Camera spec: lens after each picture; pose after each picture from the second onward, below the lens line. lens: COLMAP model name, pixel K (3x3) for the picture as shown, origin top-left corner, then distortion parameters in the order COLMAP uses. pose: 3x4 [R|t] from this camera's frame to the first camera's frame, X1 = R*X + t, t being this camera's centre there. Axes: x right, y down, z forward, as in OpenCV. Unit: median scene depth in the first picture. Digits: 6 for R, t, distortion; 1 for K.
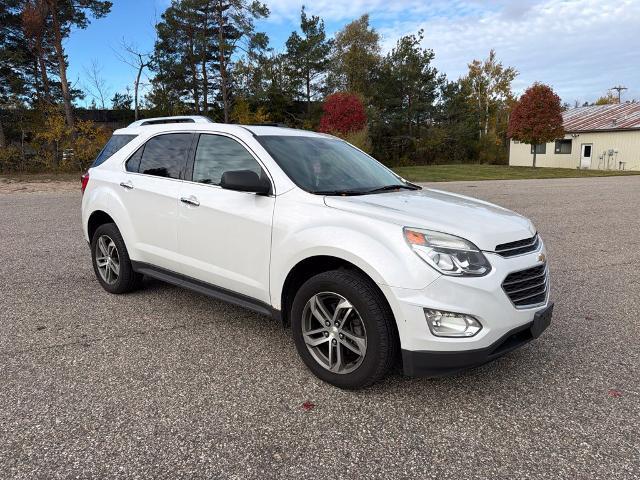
lens RADIAL K [[449.0, 0, 318.0], [0, 449.0, 253.4], [0, 0, 1]] dist [0.029361, -0.033037]
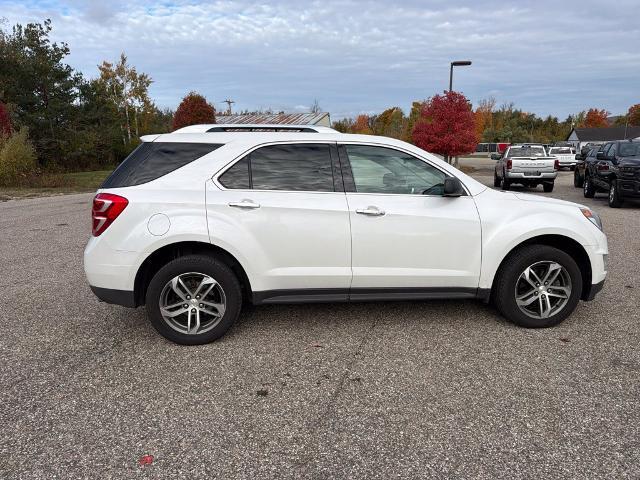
lens RADIAL K [[449.0, 0, 318.0], [0, 449.0, 253.4], [0, 0, 1]] dist [0.029361, -0.033037]
pose [[0.695406, -0.161864, 0.700151, -0.112054], [0.167716, 0.983953, 0.060896, -0.010850], [-0.698772, 0.075079, 0.711394, 0.038650]]
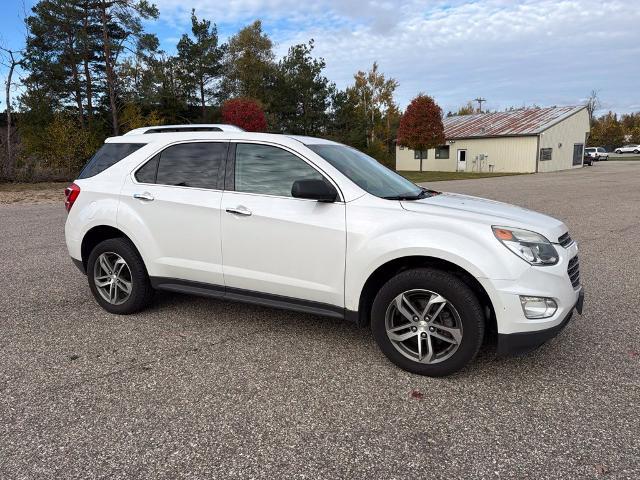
lens RADIAL K [[448.4, 0, 317.0], [0, 448.4, 256.6], [0, 0, 1]] dist [0.024922, -0.031887]
pose [[0.969982, -0.060296, 0.235584, -0.036482], [0.061488, 0.998105, 0.002293, -0.000824], [-0.235276, 0.012261, 0.971851, 0.000447]]
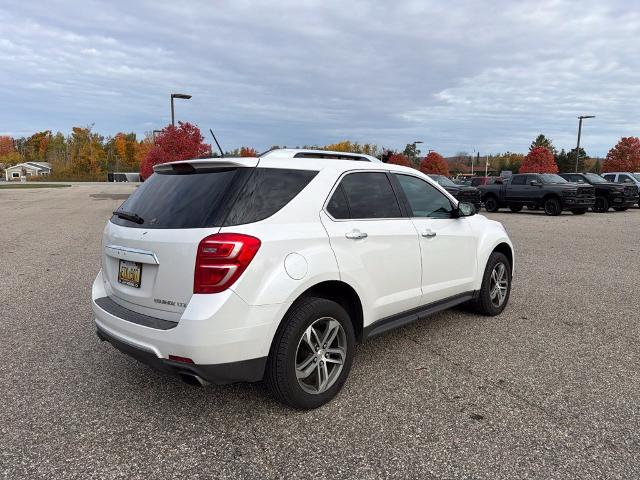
lens RADIAL K [[448.2, 0, 315.4], [0, 448.2, 249.7], [0, 0, 1]] dist [0.047503, -0.059489]
pose [[0.067795, -0.148235, 0.986626, -0.145115], [0.220163, 0.966746, 0.130119, -0.029517], [-0.973104, 0.208397, 0.098176, 0.120857]]
